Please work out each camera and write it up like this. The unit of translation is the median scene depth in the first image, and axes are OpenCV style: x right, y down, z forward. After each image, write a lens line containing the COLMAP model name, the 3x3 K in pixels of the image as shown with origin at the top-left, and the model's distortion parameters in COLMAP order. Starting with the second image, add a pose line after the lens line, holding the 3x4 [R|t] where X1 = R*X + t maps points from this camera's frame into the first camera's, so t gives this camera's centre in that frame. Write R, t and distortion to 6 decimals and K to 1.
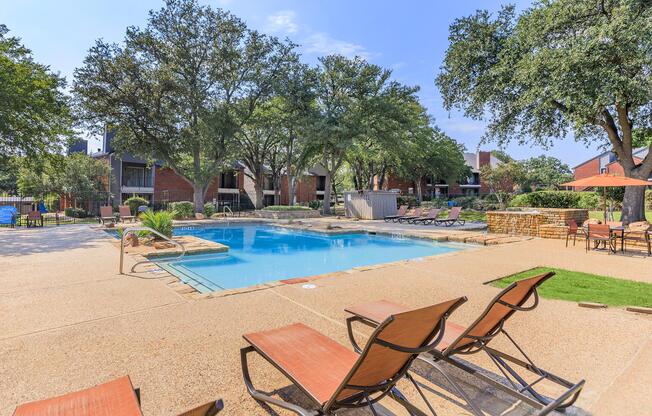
lens RADIAL K [[333.2, 0, 325.3], [0, 333.2, 207.9], [0, 0, 1]] dist [-0.006393, 0.000615]
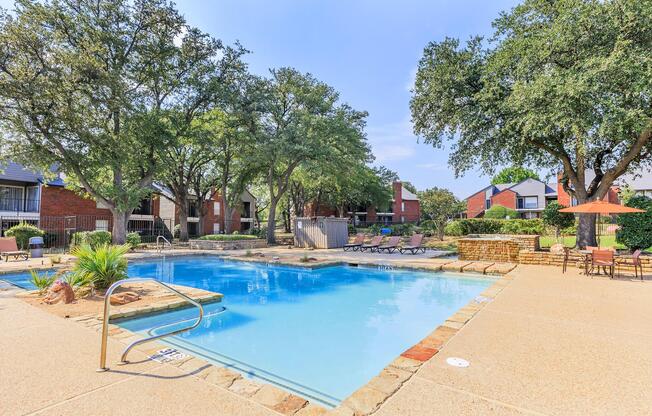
lens RADIAL K [[333.2, 0, 327.8], [0, 333.2, 224.8], [0, 0, 1]] dist [-0.006393, 0.000615]
pose [[0.962289, -0.002385, 0.272017, -0.113486], [0.011032, 0.999481, -0.030264, -0.002998], [-0.271804, 0.032124, 0.961816, 0.107814]]
